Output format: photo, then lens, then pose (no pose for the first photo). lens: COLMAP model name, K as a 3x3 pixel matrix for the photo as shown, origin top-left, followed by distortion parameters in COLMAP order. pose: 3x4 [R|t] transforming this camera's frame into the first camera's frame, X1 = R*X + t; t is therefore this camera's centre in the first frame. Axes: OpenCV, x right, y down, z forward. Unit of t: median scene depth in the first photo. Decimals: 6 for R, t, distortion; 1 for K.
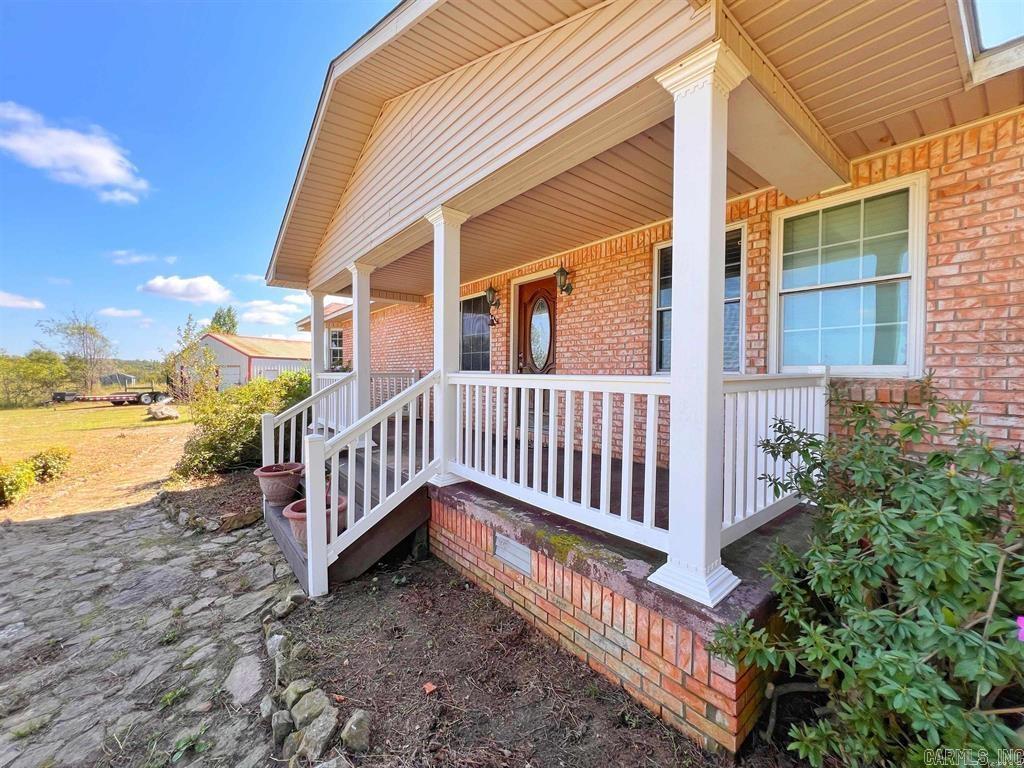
lens RADIAL K [[412.6, 0, 510.8], [0, 412.6, 382.2], [0, 0, 1]] dist [-0.001866, -0.000081]
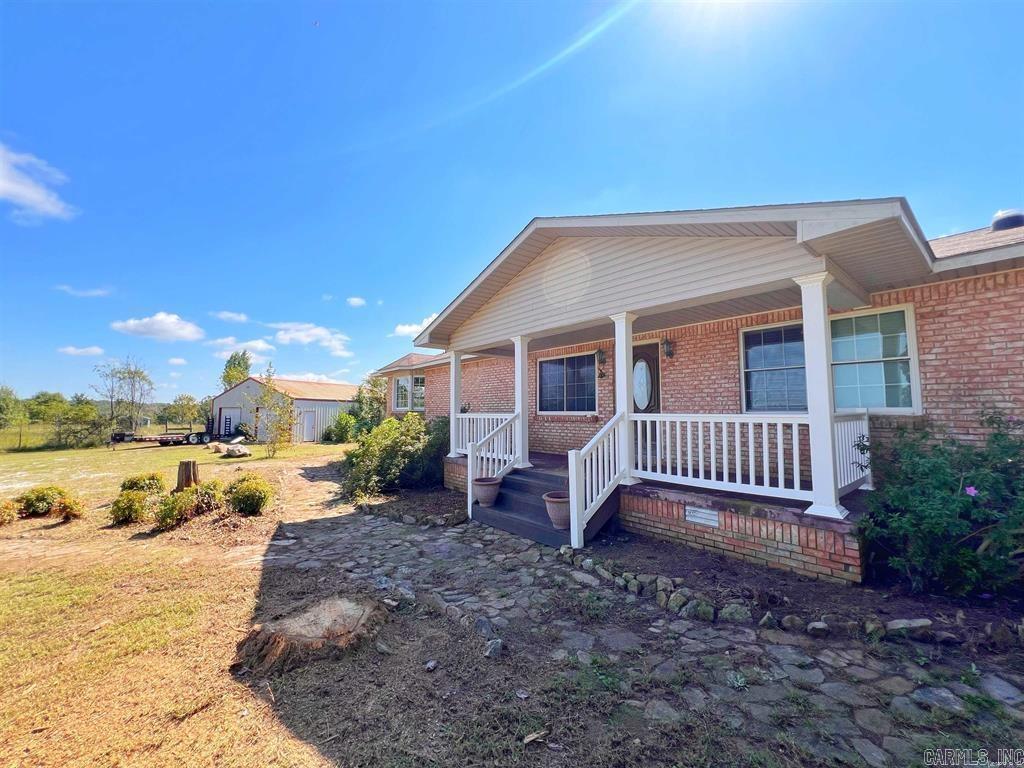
lens RADIAL K [[412.6, 0, 512.6], [0, 412.6, 381.5], [0, 0, 1]] dist [-0.001866, -0.000081]
pose [[0.999813, -0.003764, 0.018991, -0.784922], [0.005597, 0.995229, -0.097407, 0.010196], [-0.018533, 0.097495, 0.995063, -0.735593]]
